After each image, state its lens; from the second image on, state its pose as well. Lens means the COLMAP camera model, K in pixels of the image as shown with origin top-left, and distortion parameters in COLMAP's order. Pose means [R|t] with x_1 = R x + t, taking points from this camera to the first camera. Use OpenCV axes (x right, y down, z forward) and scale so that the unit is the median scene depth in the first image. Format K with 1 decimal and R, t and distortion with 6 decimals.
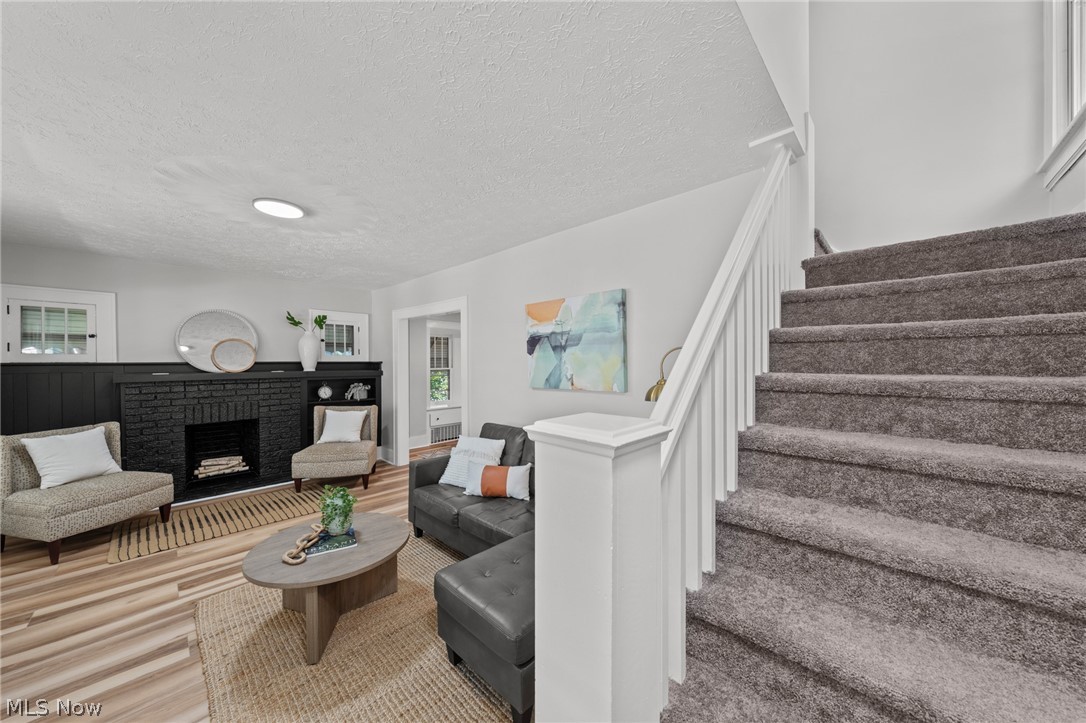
lens RADIAL K [[372.3, 0, 537.6], [0, 372.3, 364.8], [0, 0, 1]] dist [-0.005862, 0.000772]
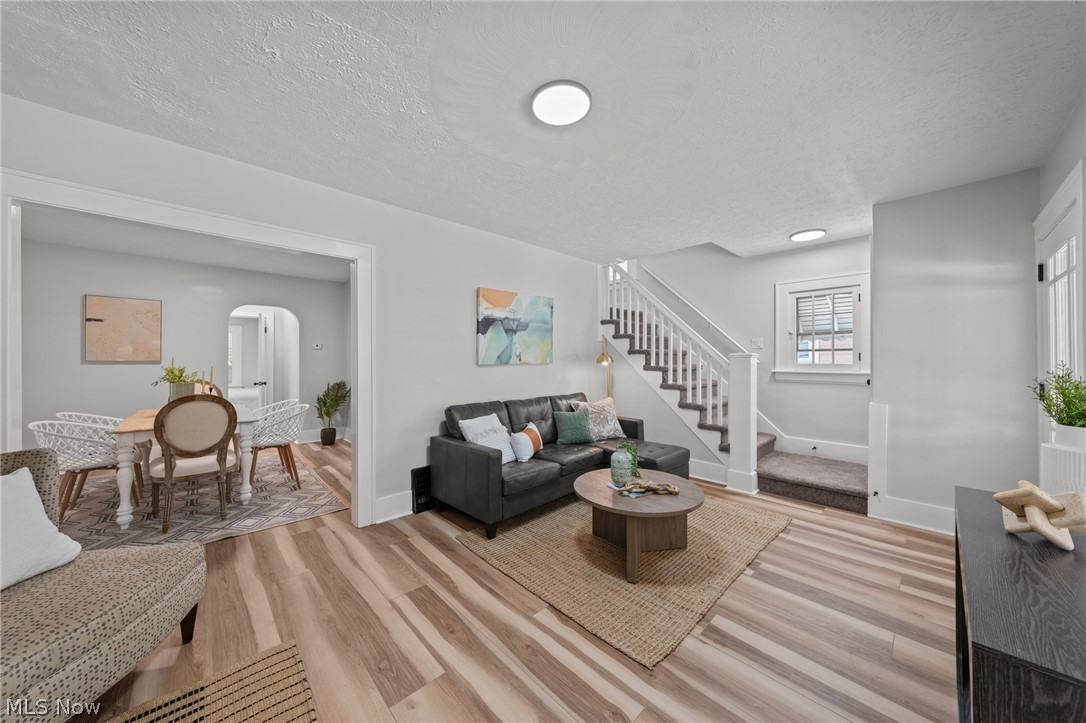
lens RADIAL K [[372.3, 0, 546.0], [0, 372.3, 356.5], [0, 0, 1]] dist [-0.005862, 0.000772]
pose [[0.032715, 0.009103, 0.999423, -1.102709], [0.009168, 0.999914, -0.009408, 0.048616], [-0.999423, 0.009471, 0.032628, 0.794960]]
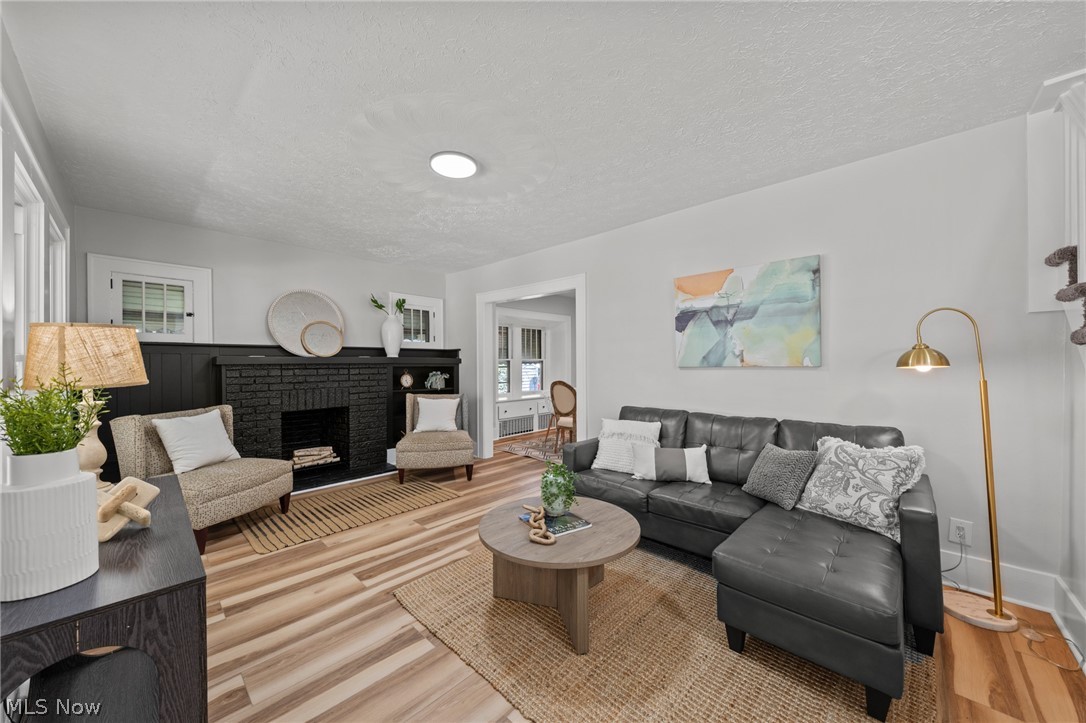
lens RADIAL K [[385.6, 0, 536.7], [0, 385.6, 366.3], [0, 0, 1]] dist [-0.005617, -0.000099]
pose [[0.999988, -0.000467, 0.004939, -0.389562], [0.000460, 0.999999, 0.001359, 0.058622], [-0.004940, -0.001356, 0.999987, 0.036828]]
